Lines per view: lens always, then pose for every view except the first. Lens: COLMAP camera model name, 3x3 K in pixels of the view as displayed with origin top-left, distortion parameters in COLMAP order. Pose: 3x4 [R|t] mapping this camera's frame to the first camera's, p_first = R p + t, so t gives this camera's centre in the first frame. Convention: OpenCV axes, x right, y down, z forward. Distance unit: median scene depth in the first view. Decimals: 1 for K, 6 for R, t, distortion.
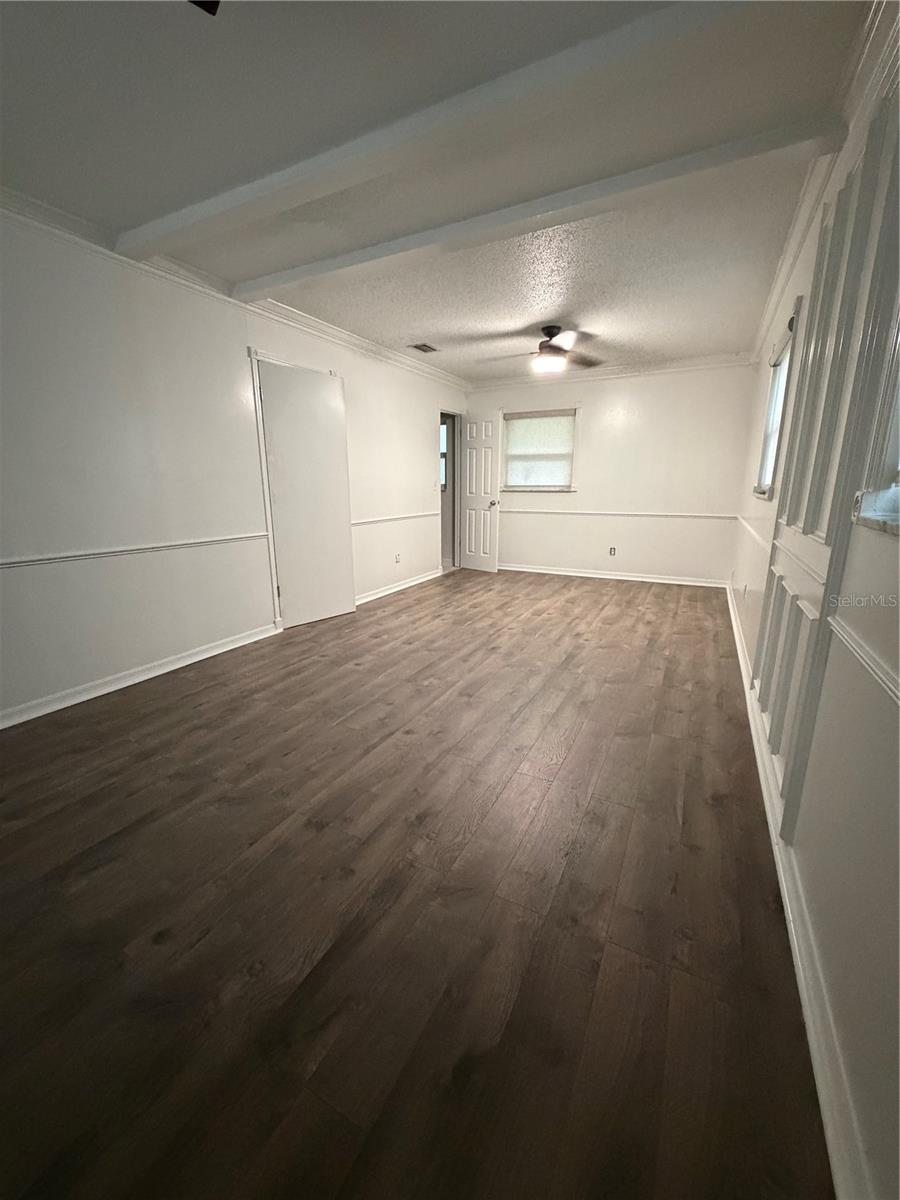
lens RADIAL K [[478.9, 0, 448.6], [0, 478.9, 597.8], [0, 0, 1]] dist [0.000931, 0.000083]
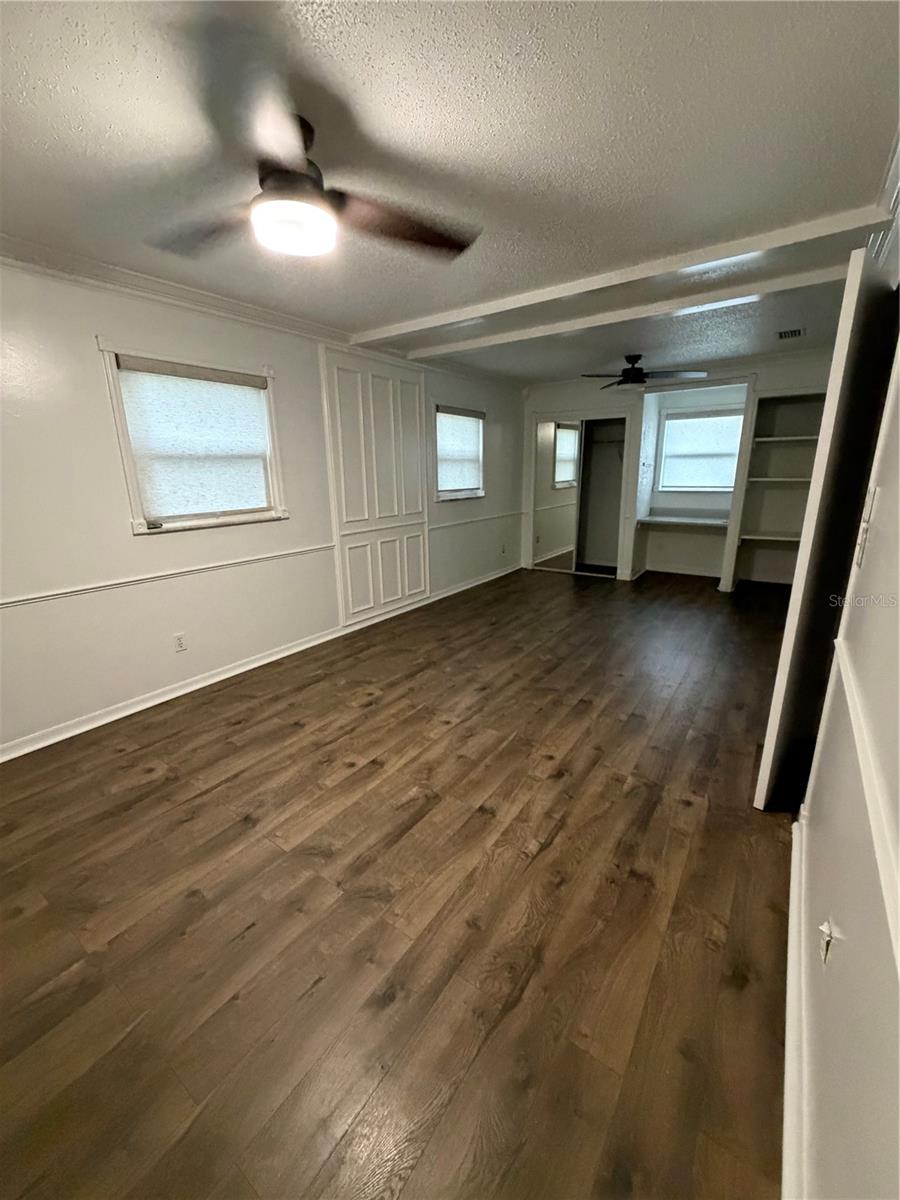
lens RADIAL K [[478.9, 0, 449.5], [0, 478.9, 600.7], [0, 0, 1]] dist [0.000931, 0.000083]
pose [[-0.991314, -0.017836, 0.130298, 0.039811], [0.046715, 0.878392, 0.475652, -0.442988], [-0.122937, 0.477607, -0.869930, 1.599484]]
